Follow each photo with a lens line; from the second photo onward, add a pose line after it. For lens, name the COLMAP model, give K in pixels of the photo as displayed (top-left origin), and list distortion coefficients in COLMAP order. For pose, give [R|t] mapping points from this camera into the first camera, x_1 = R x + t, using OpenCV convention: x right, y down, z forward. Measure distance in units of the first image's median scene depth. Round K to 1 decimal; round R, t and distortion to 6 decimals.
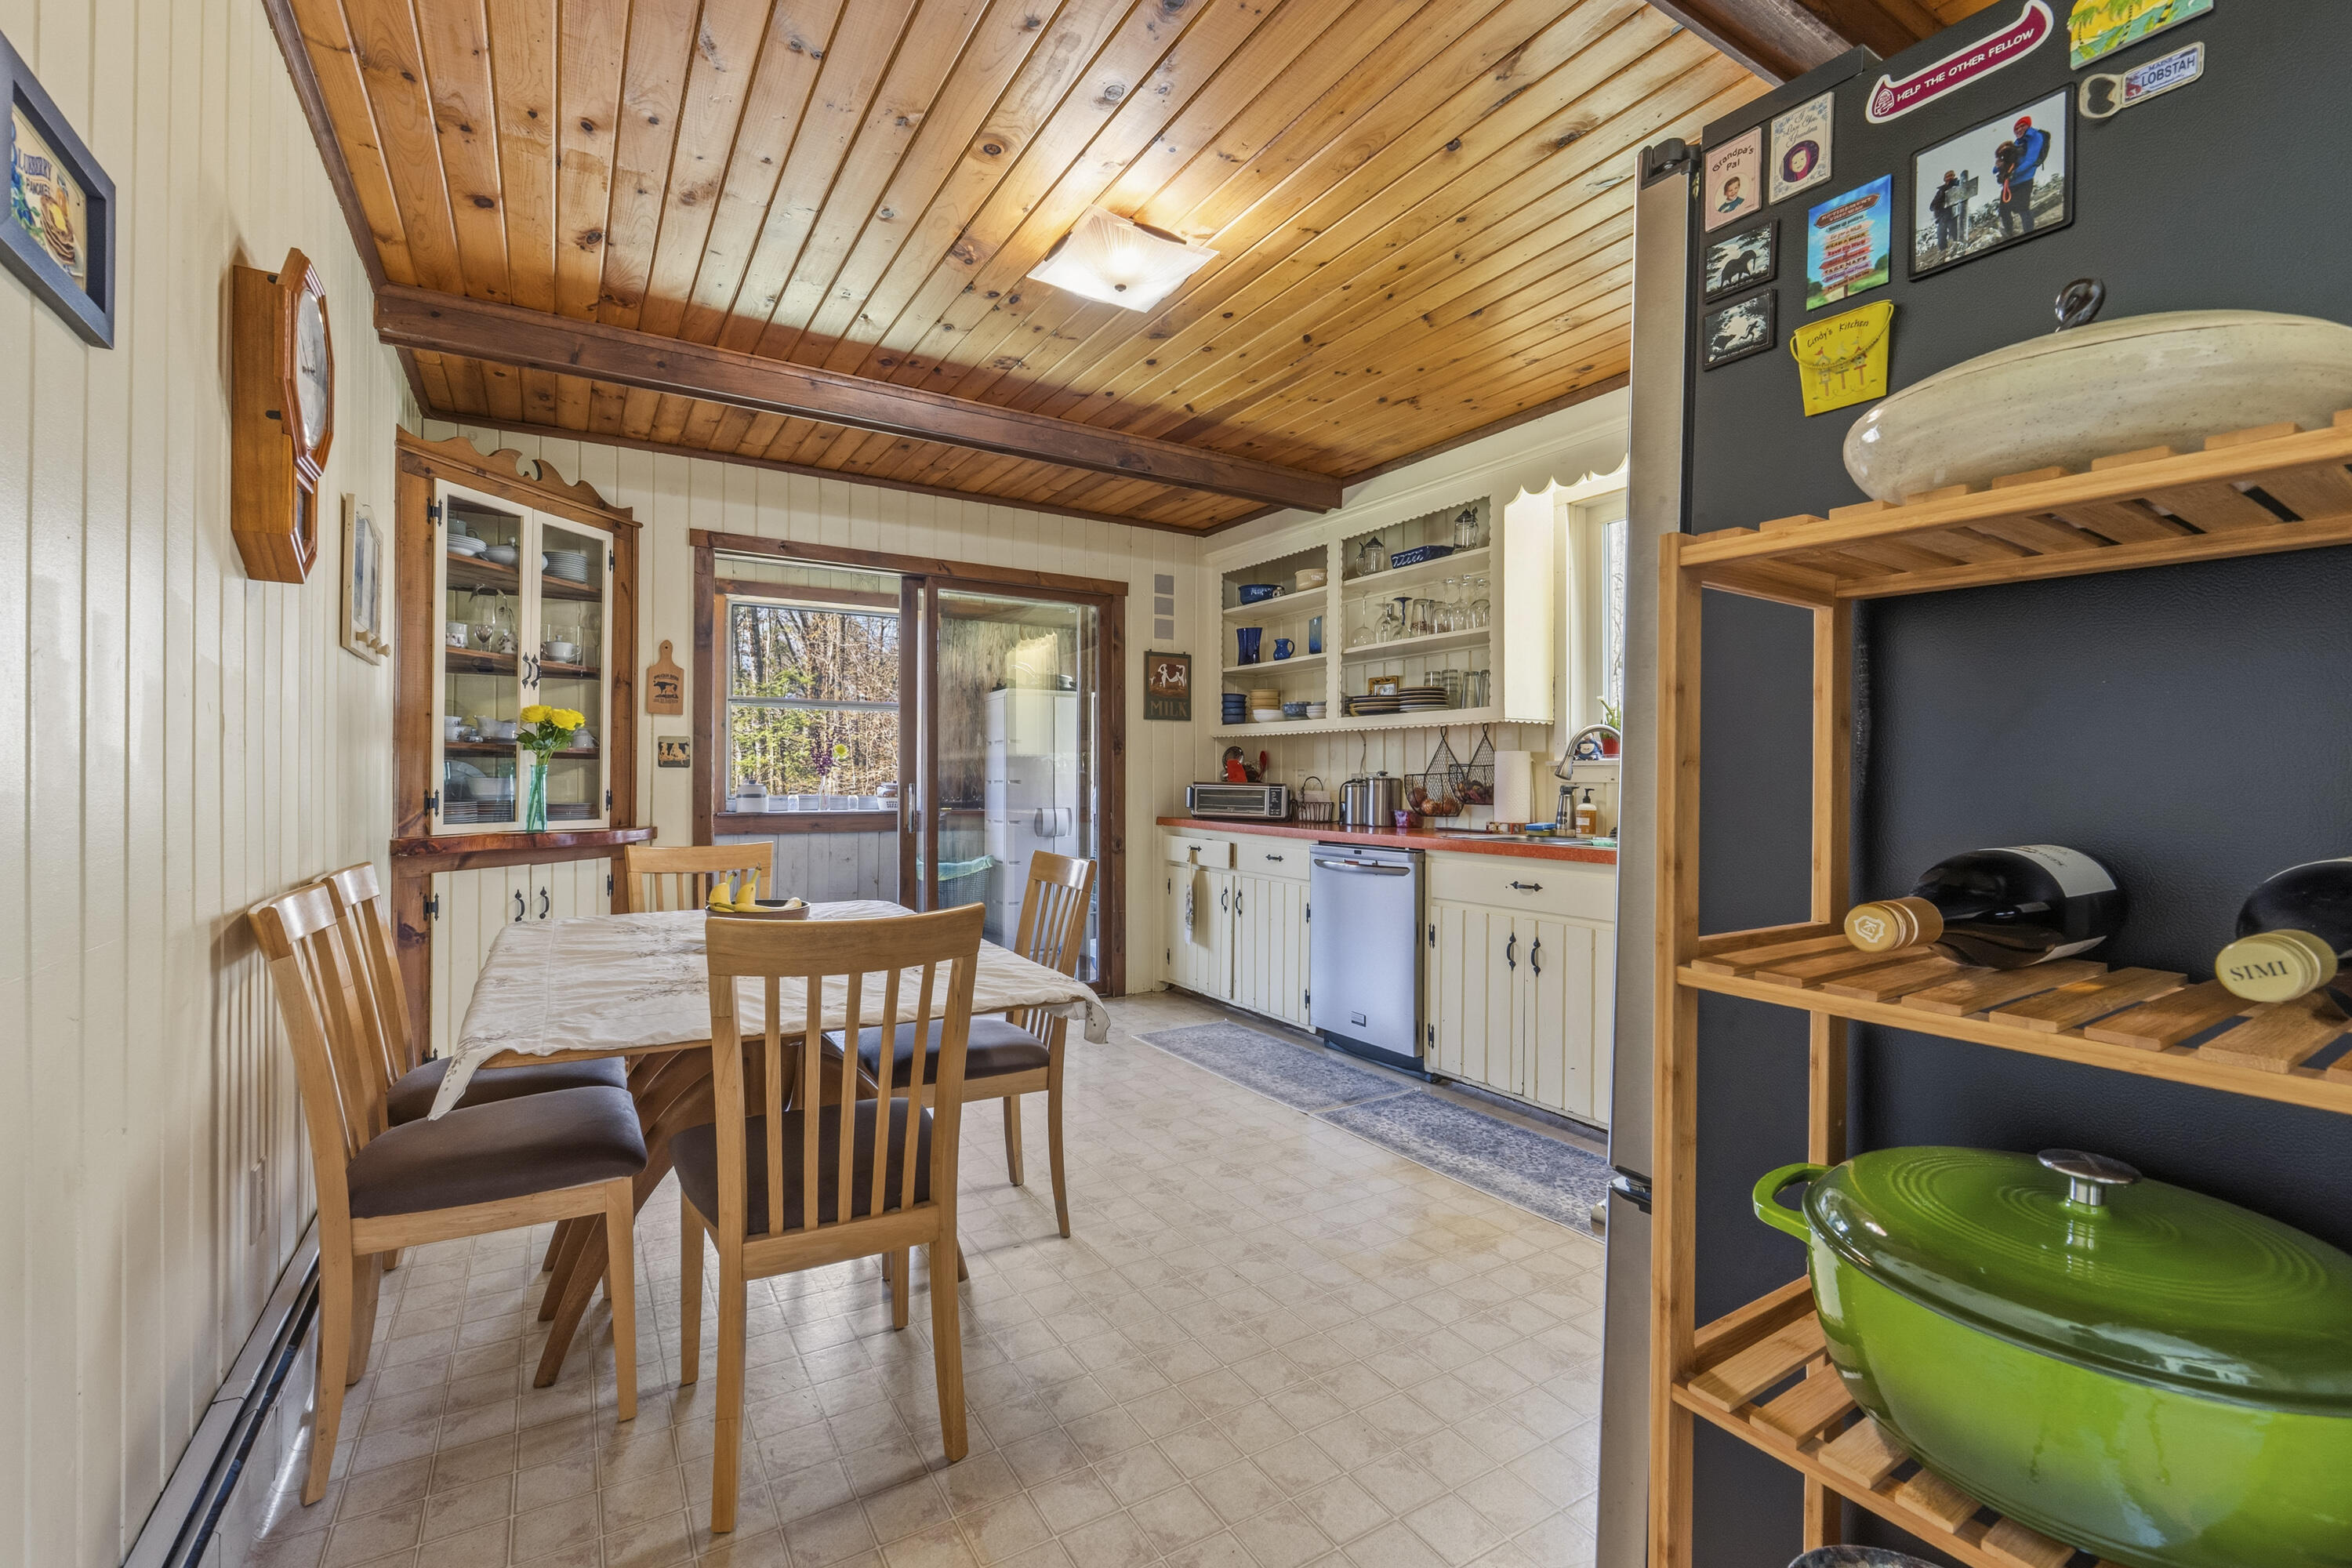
lens RADIAL K [[990.7, 0, 1176.0], [0, 990.7, 784.0], [0, 0, 1]] dist [-0.003140, -0.000398]
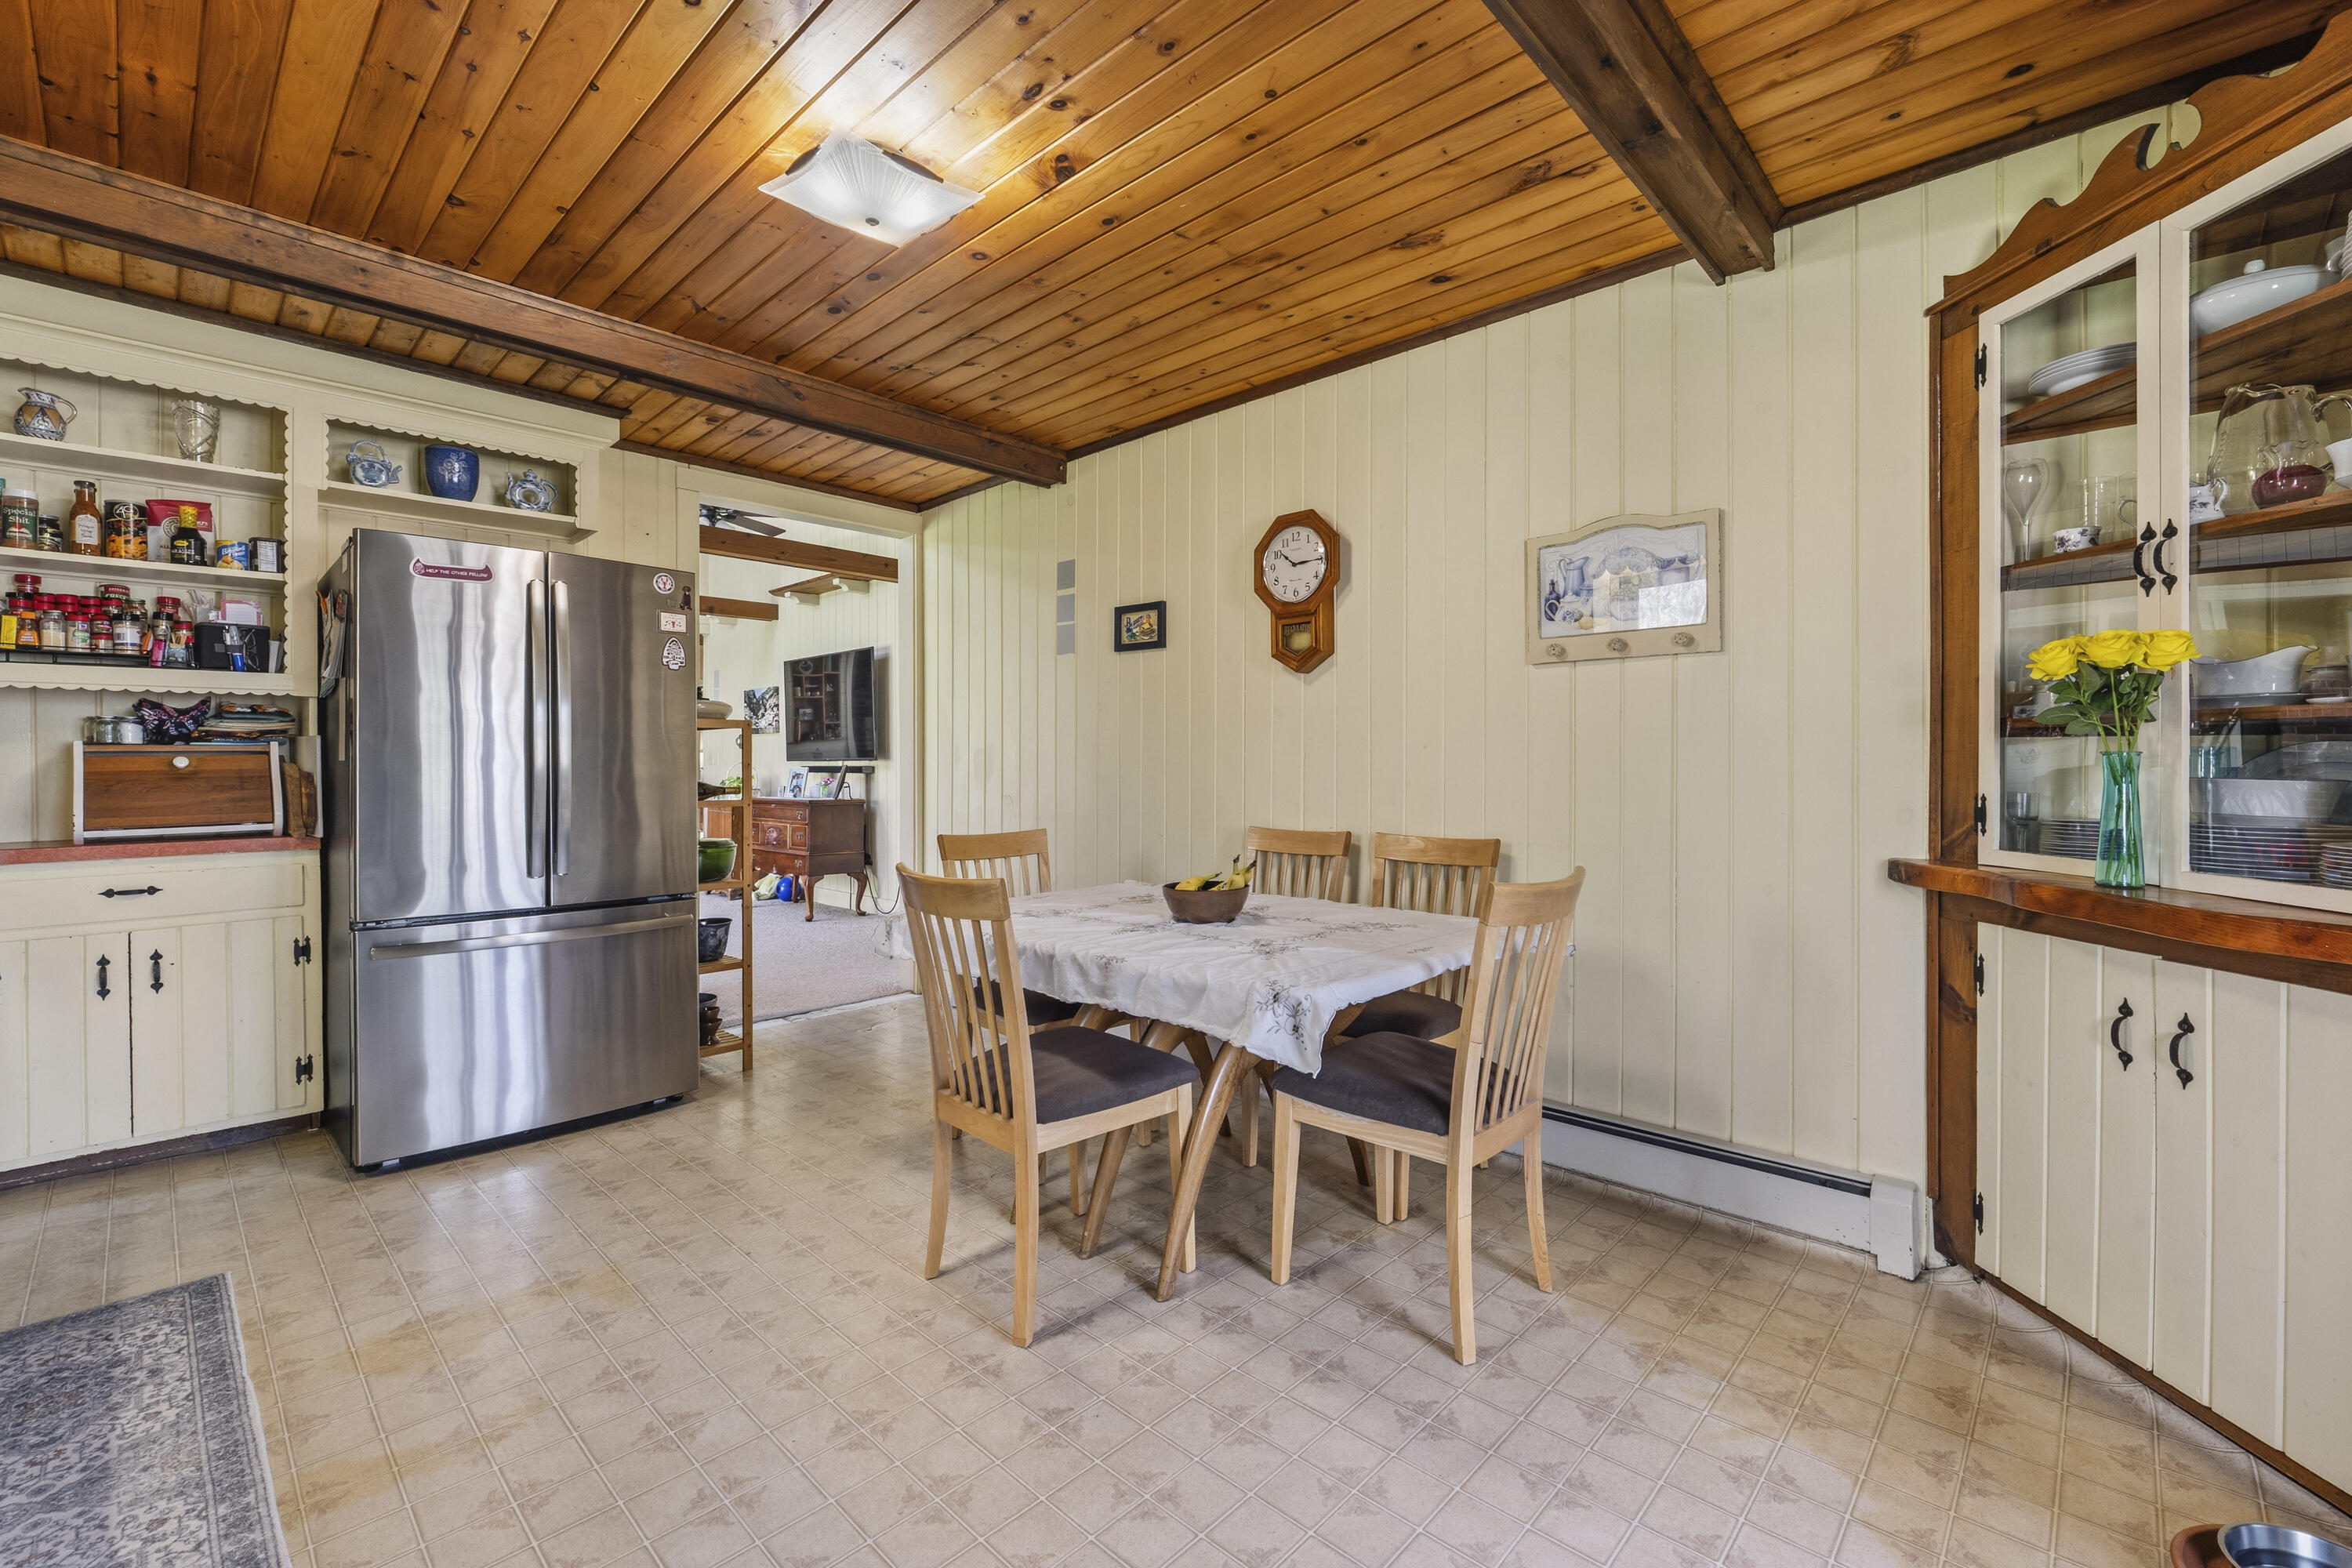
lens RADIAL K [[990.7, 0, 1176.0], [0, 990.7, 784.0], [0, 0, 1]] dist [-0.003140, -0.000398]
pose [[-0.965744, -0.001045, -0.259493, -0.082404], [-0.005945, 0.999819, 0.018100, -0.013804], [0.259427, 0.019023, -0.965575, 1.706591]]
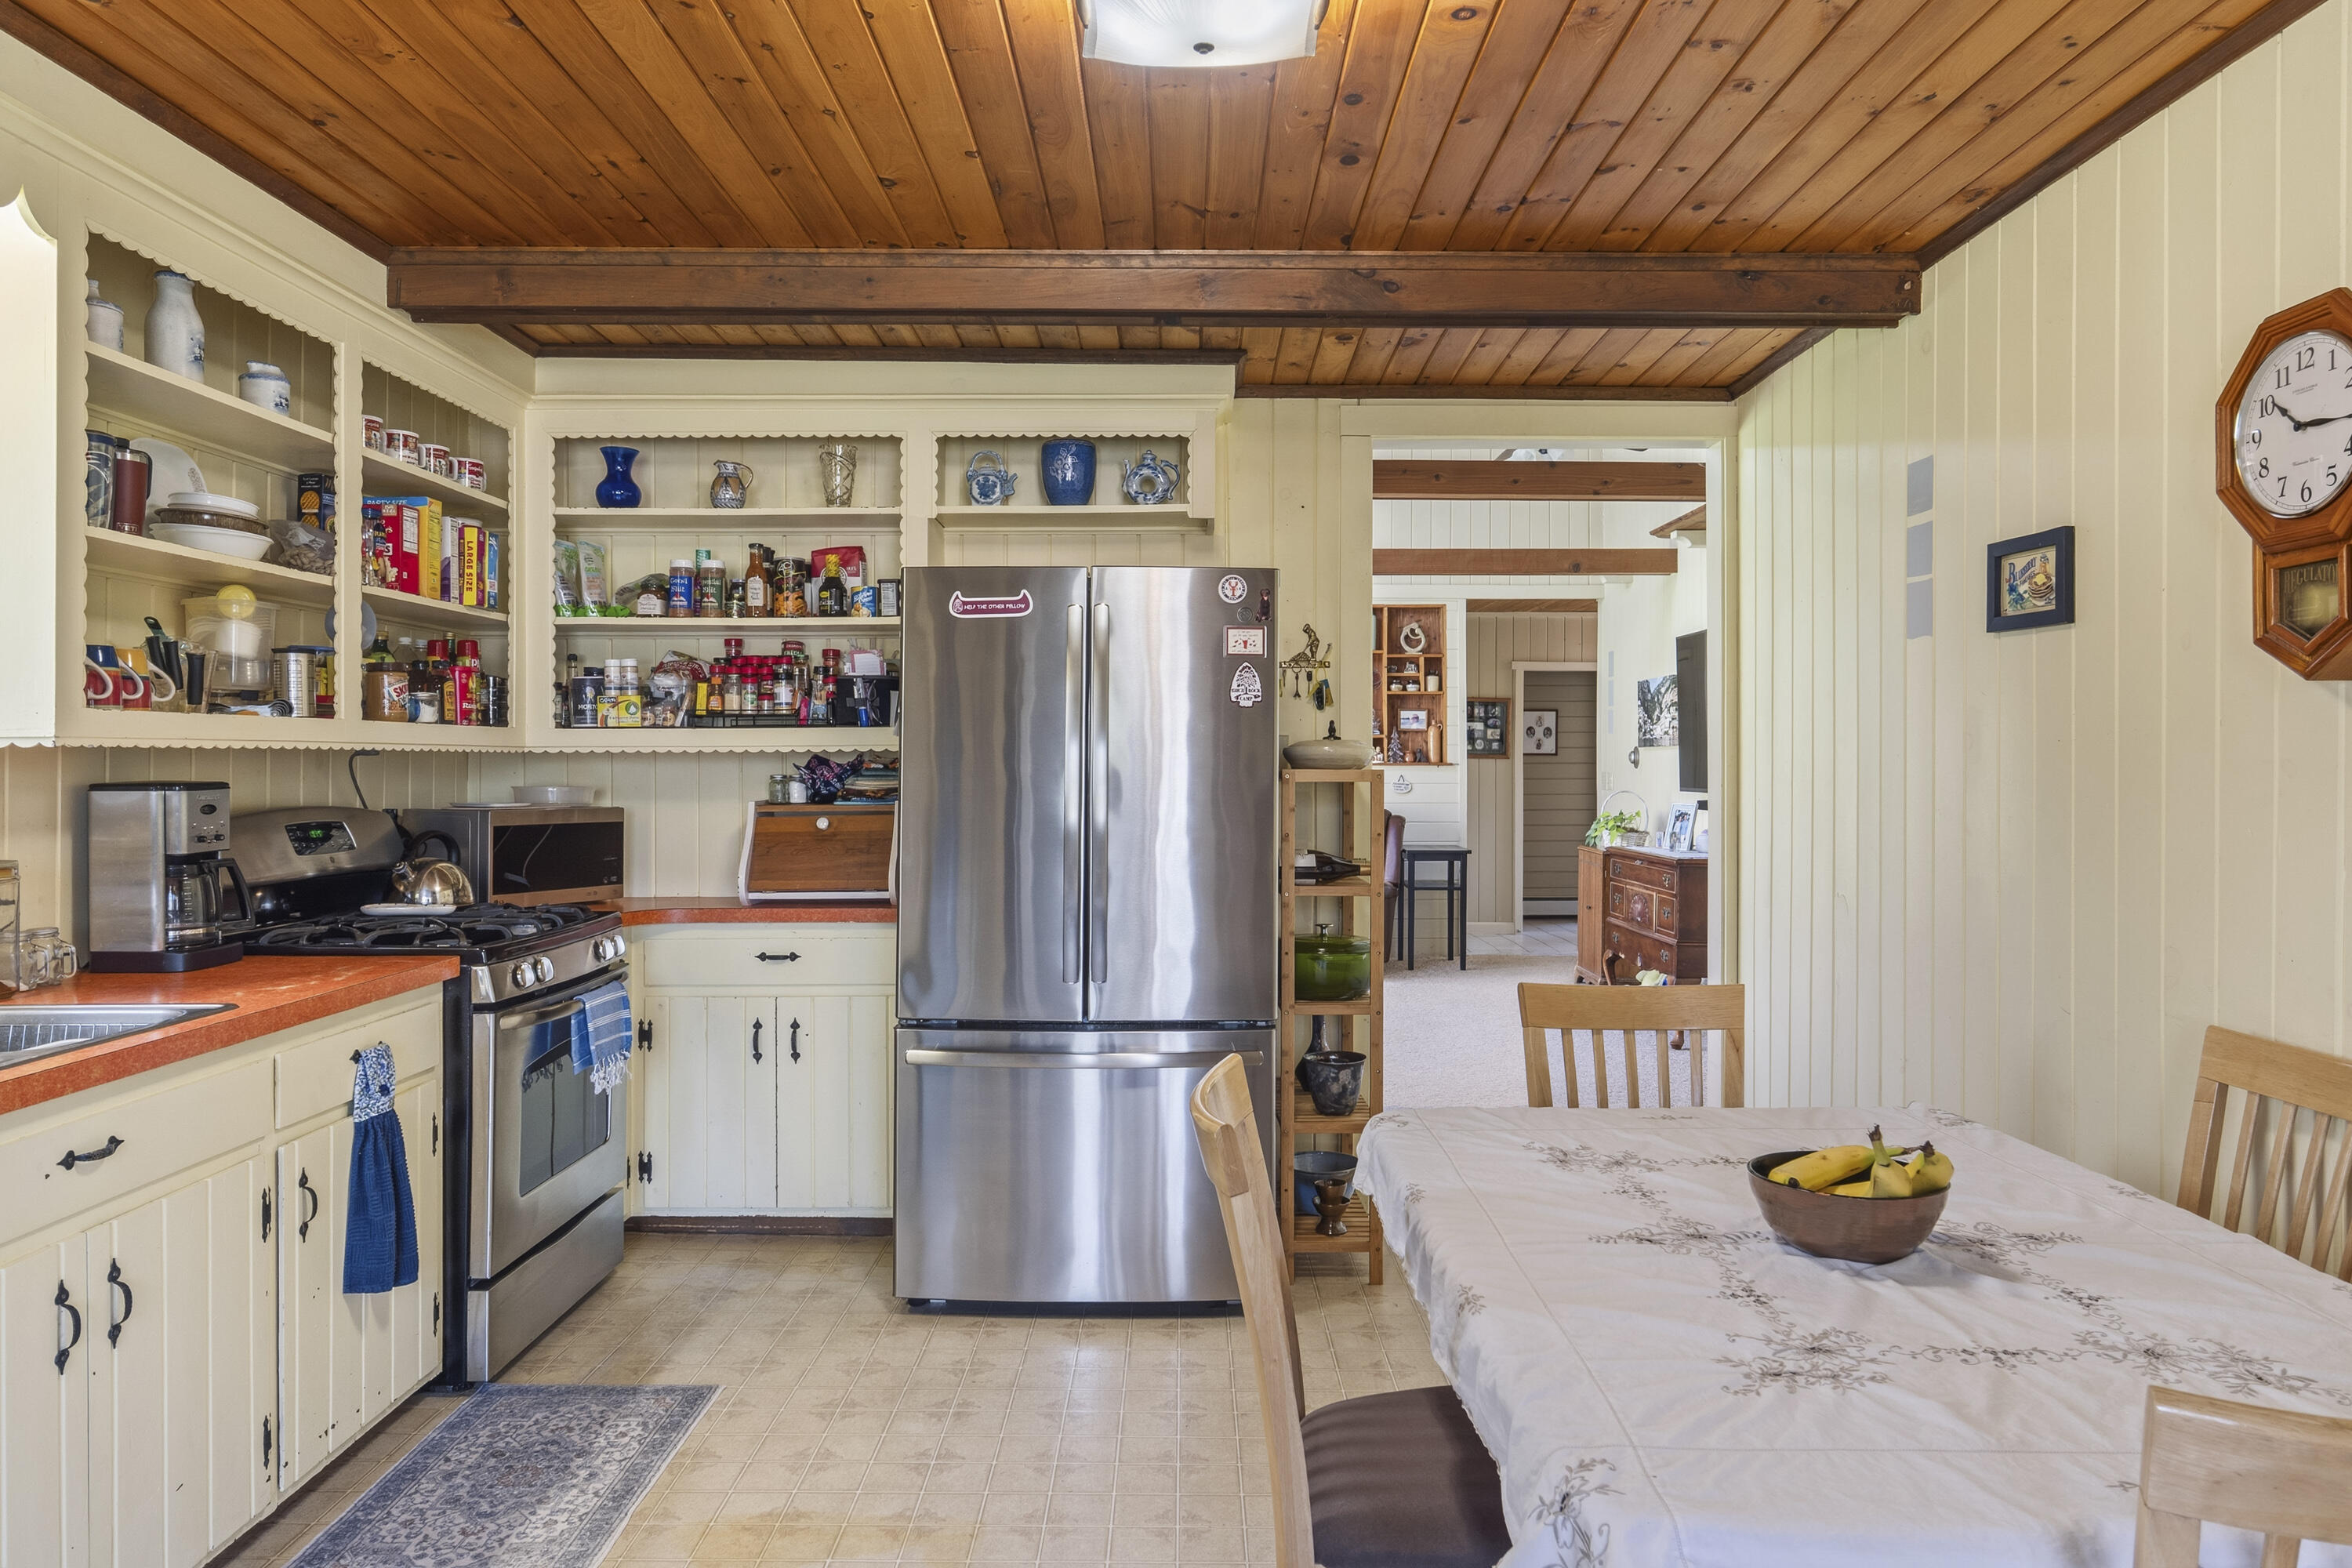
lens RADIAL K [[1525.7, 0, 1176.0], [0, 1525.7, 784.0], [0, 0, 1]] dist [0.006059, 0.004011]
pose [[-0.854137, -0.017198, 0.519763, -0.448220], [-0.009118, 0.999795, 0.018096, -0.084059], [-0.519968, 0.010717, -0.854119, 1.553113]]
